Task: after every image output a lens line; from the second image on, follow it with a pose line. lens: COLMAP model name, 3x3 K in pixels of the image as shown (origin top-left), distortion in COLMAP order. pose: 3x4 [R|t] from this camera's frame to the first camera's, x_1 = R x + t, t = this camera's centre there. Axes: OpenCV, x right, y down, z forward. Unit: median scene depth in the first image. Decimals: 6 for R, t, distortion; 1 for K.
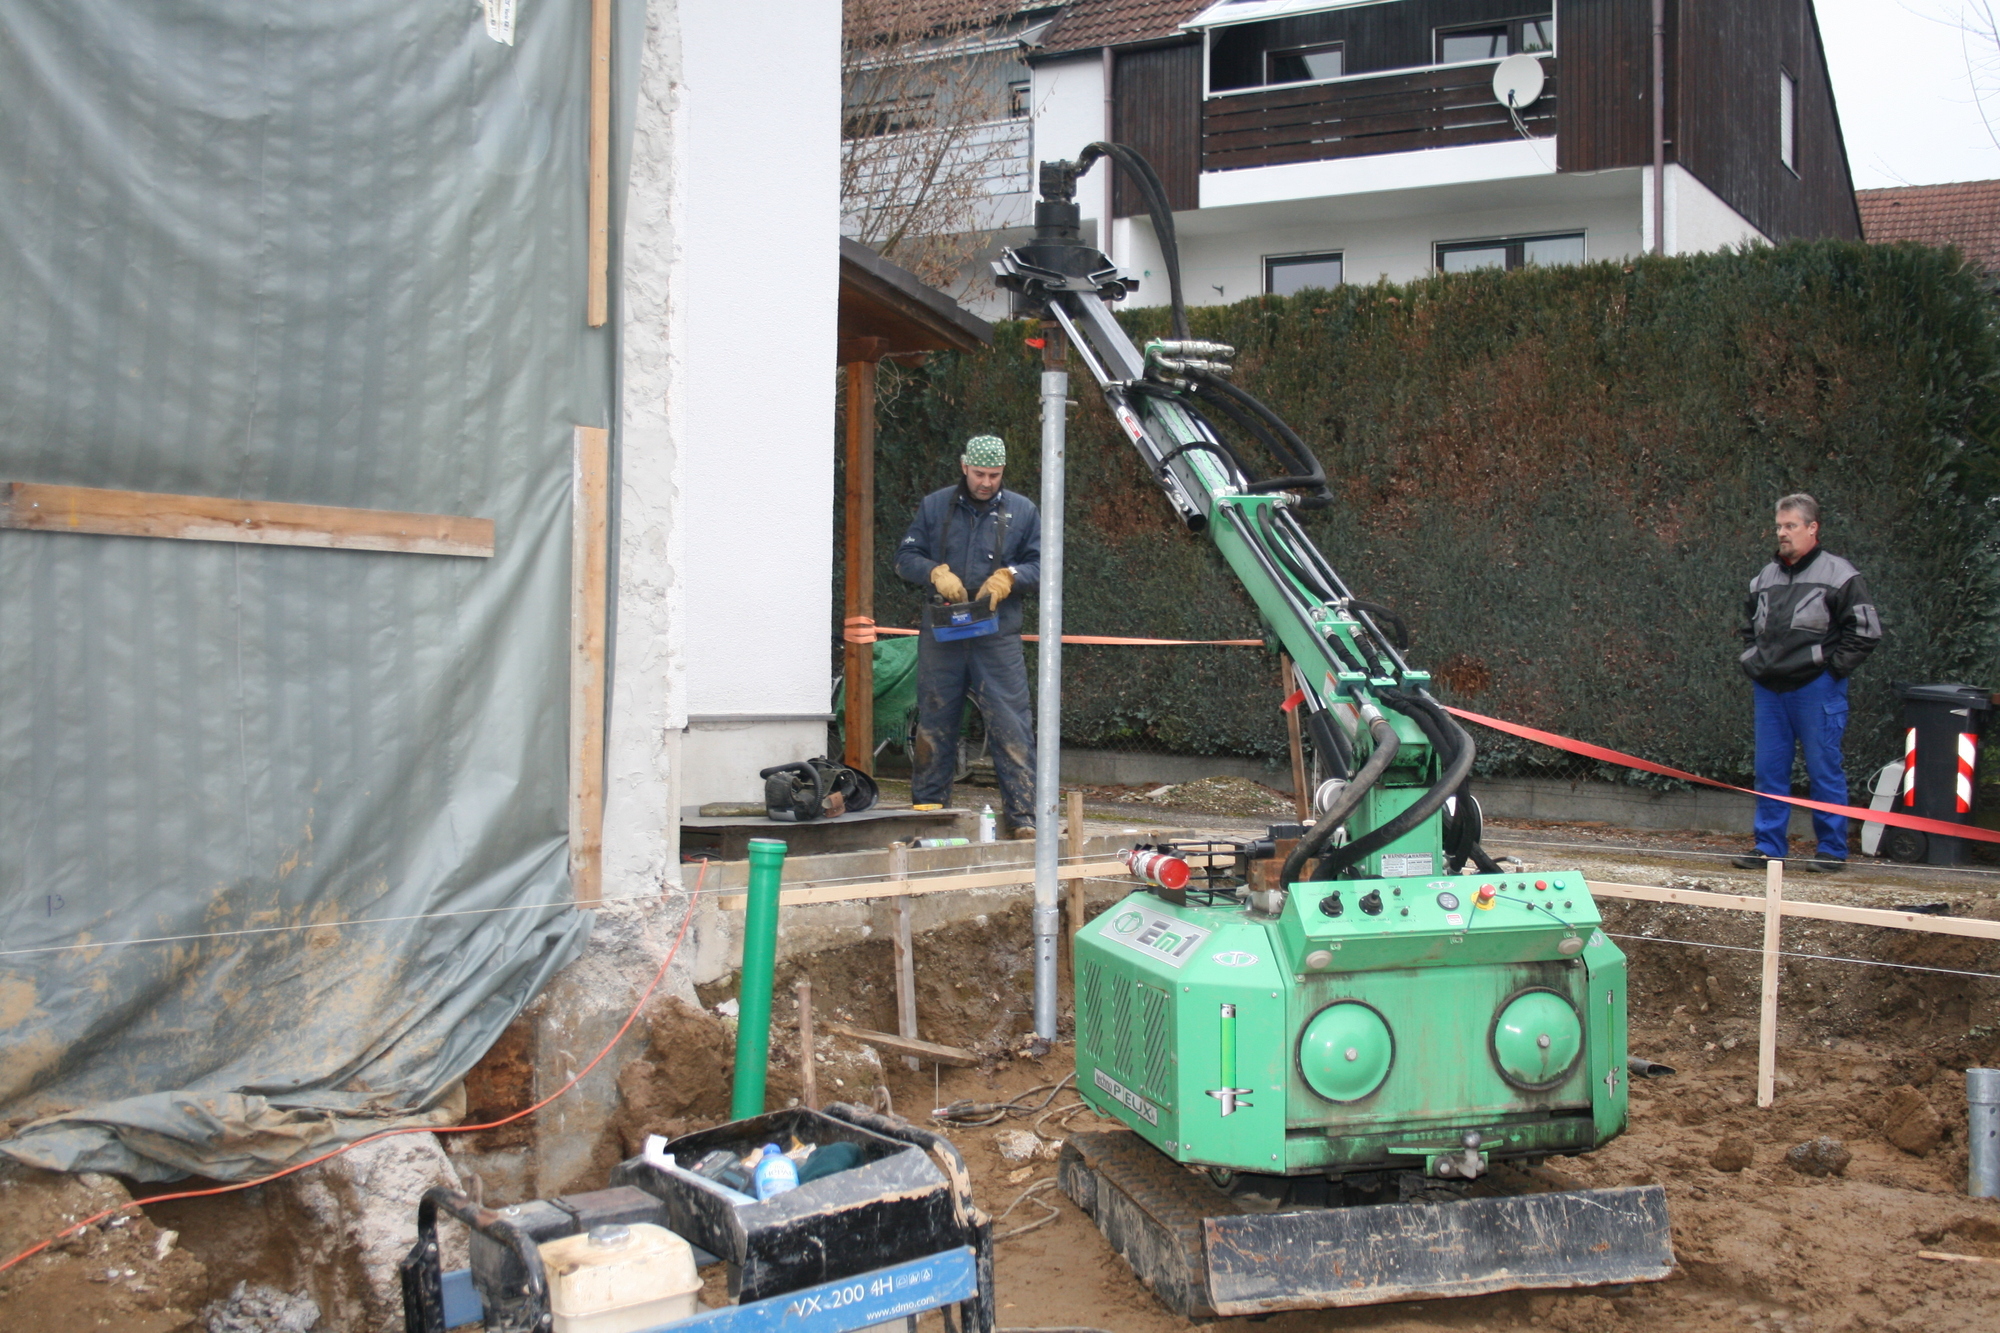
lens RADIAL K [[2294.5, 0, 1000.0], [0, 2294.5, 666.5], [0, 0, 1]] dist [-0.095414, 0.058538]
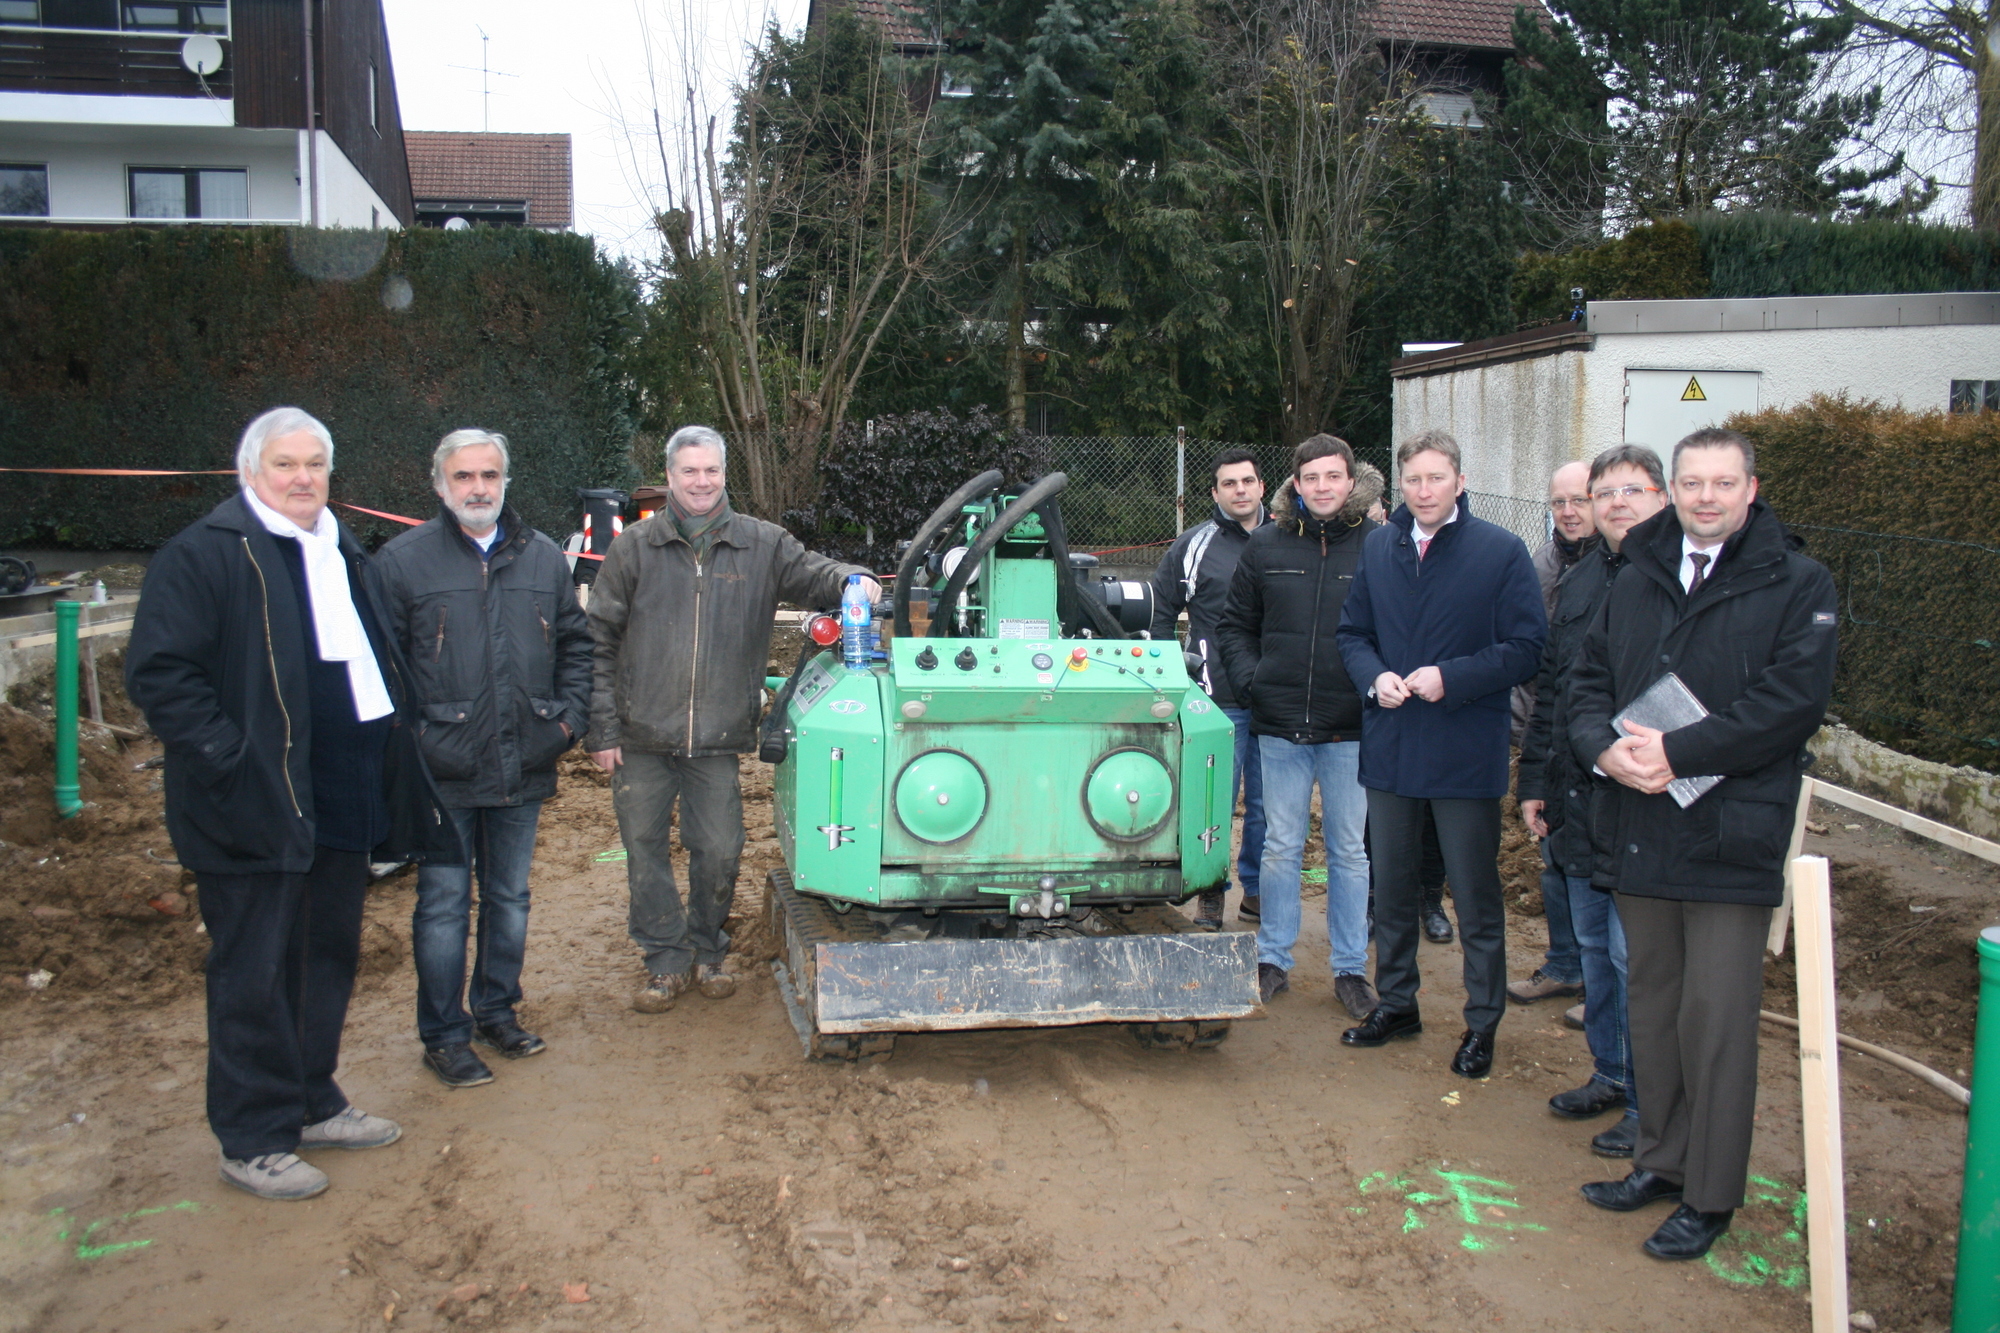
lens RADIAL K [[1930.7, 0, 1133.0], [0, 1930.7, 699.3], [0, 0, 1]] dist [-0.165465, 0.131722]
pose [[0.700631, -0.092469, 0.707506, -0.532145], [0.005616, 0.992251, 0.124123, -0.016659], [-0.713501, -0.082991, 0.695721, -0.512446]]
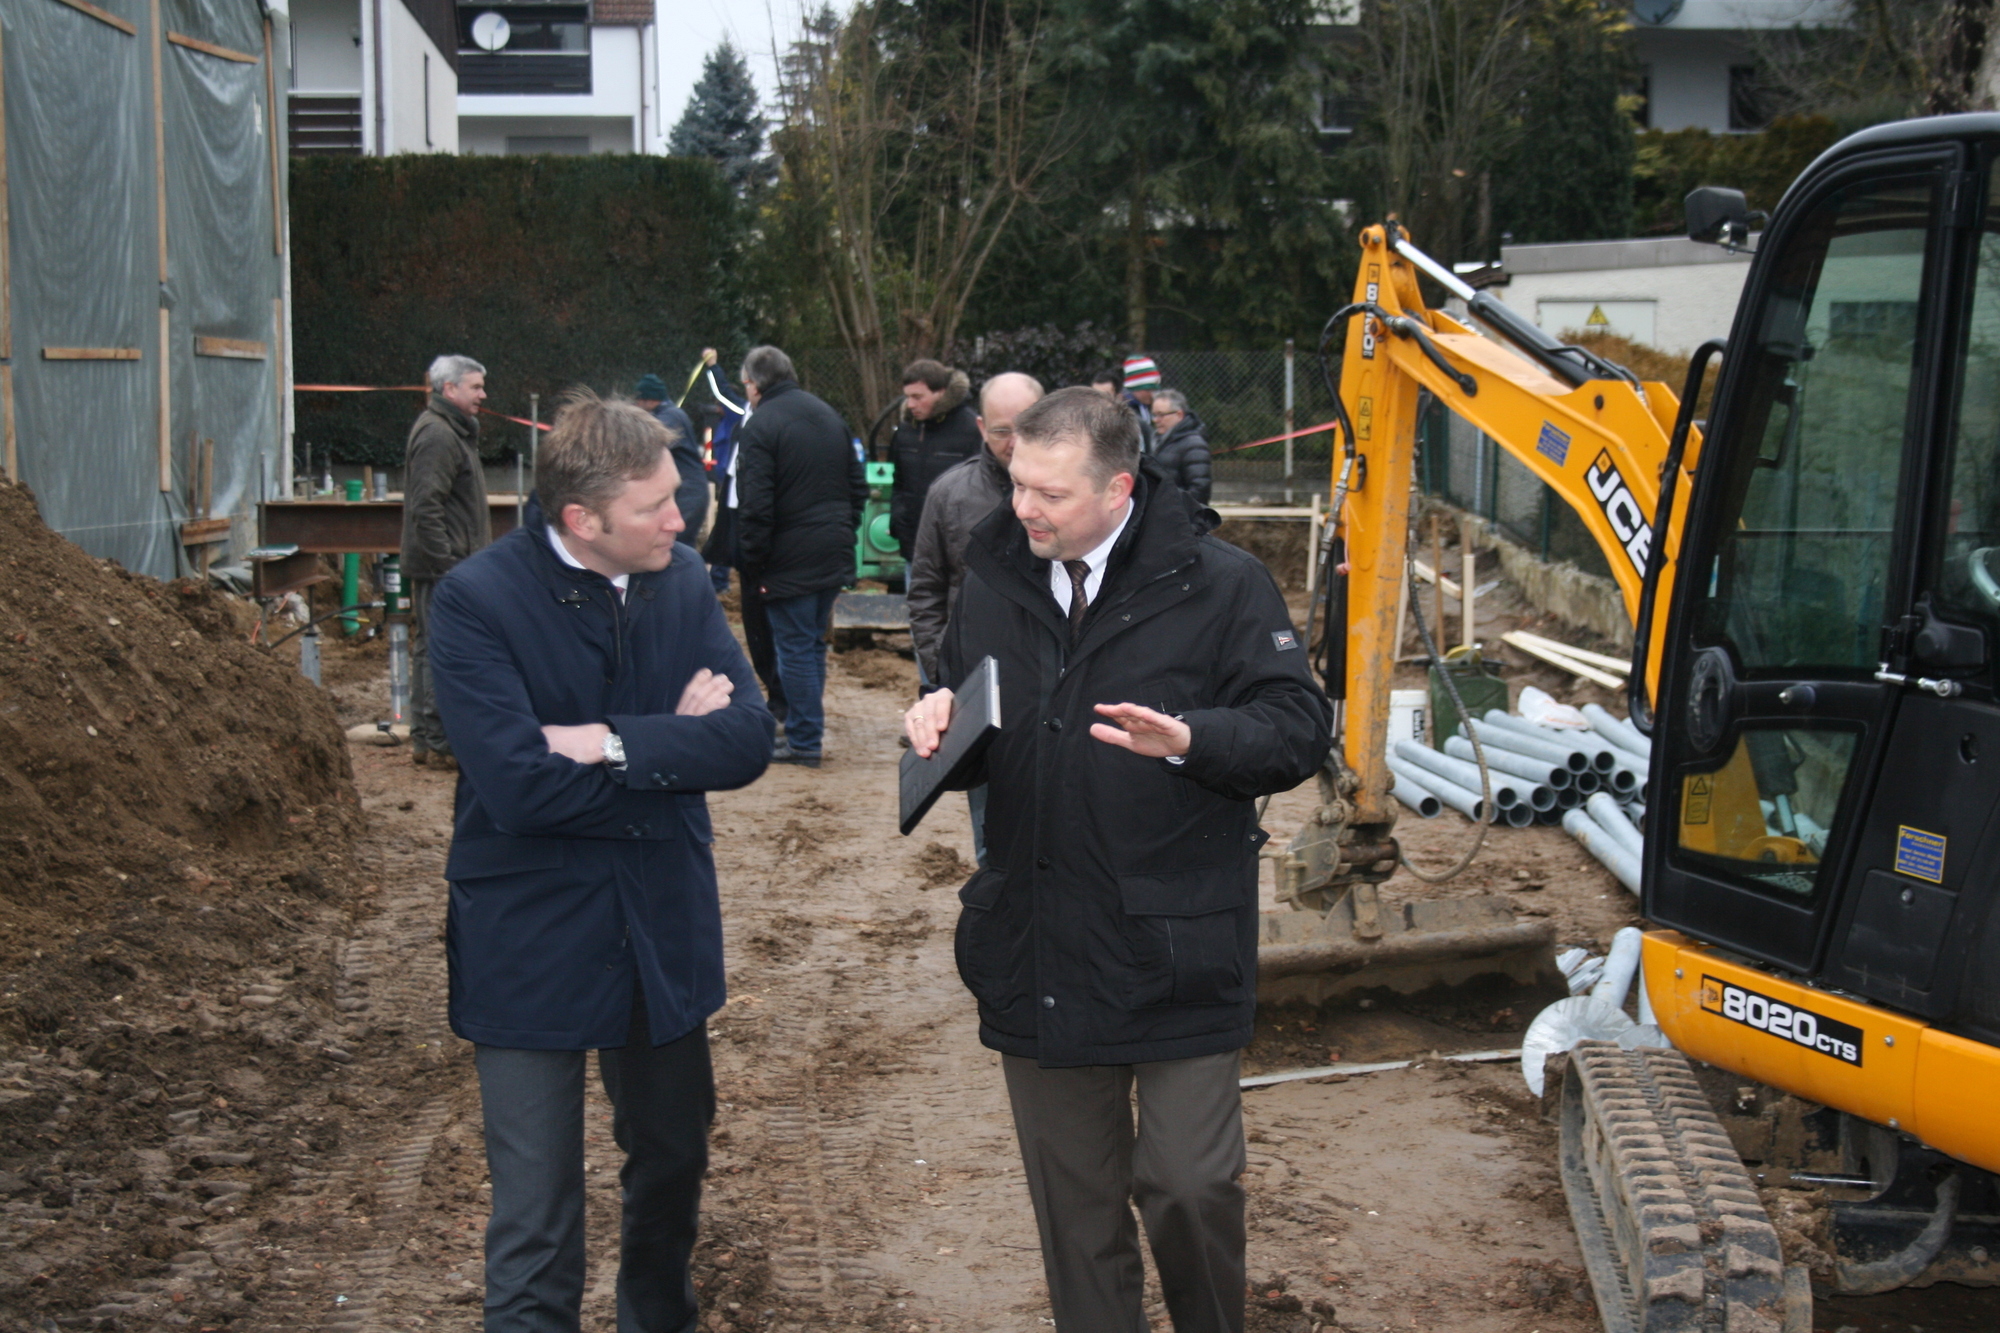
lens RADIAL K [[3668.6, 0, 1112.3], [0, 3668.6, 667.1], [0, 0, 1]] dist [-0.132730, 1.662790]
pose [[0.799298, -0.060615, 0.597870, -1.655825], [0.014319, 0.996538, 0.081892, -0.027437], [-0.600765, -0.056896, 0.797399, -2.330120]]
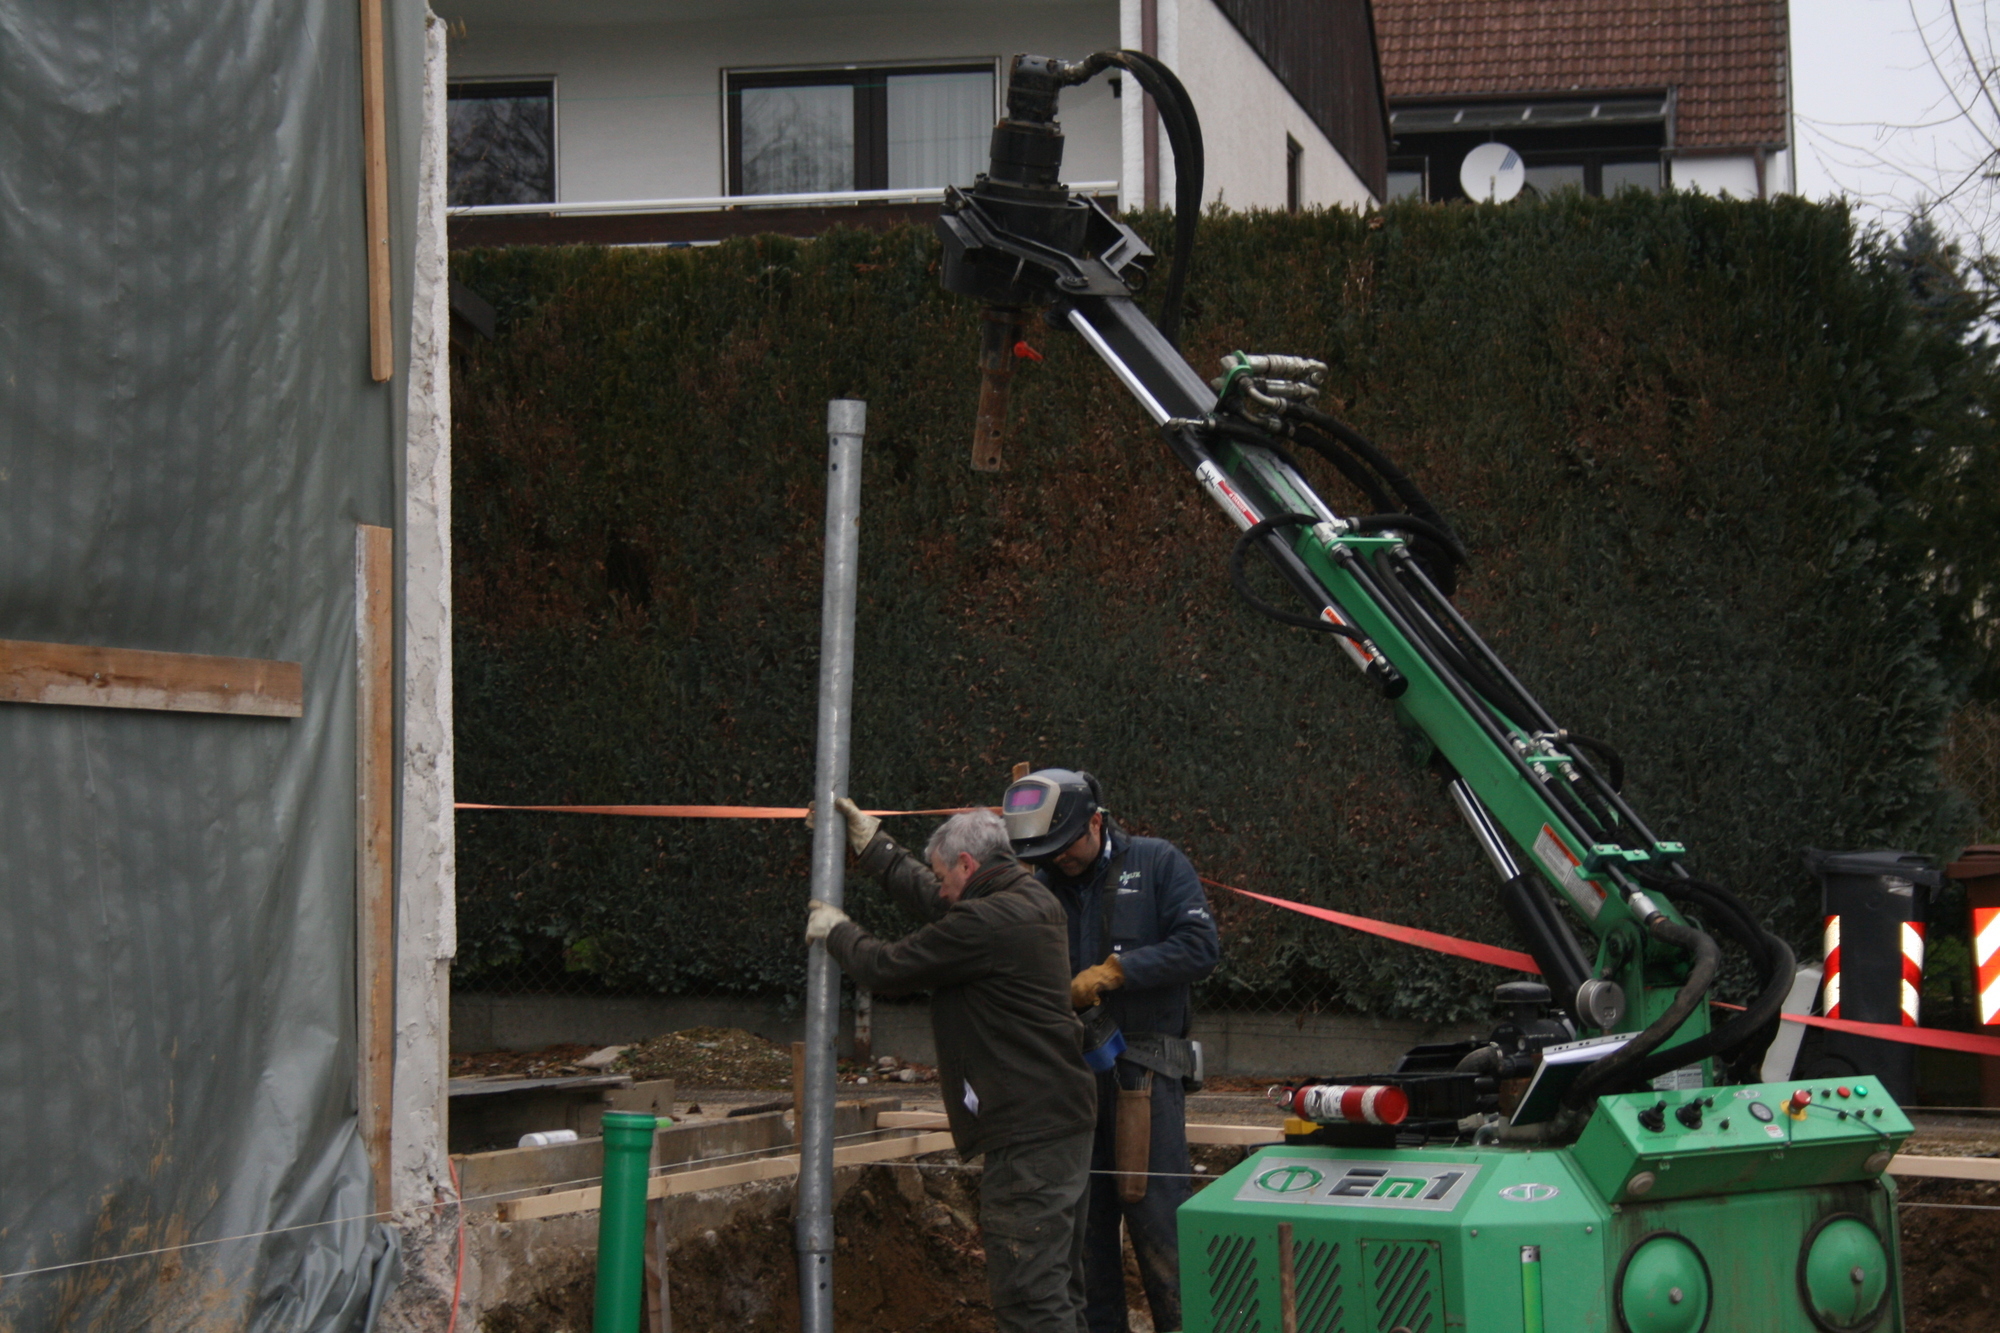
lens RADIAL K [[4927.0, 0, 1002.8], [0, 4927.0, 608.1], [0, 0, 1]] dist [0.077042, -0.525437]
pose [[0.939051, -0.004783, 0.343745, -0.498691], [0.020208, 0.998942, -0.041306, -0.013409], [-0.343184, 0.045735, 0.938154, -0.455647]]
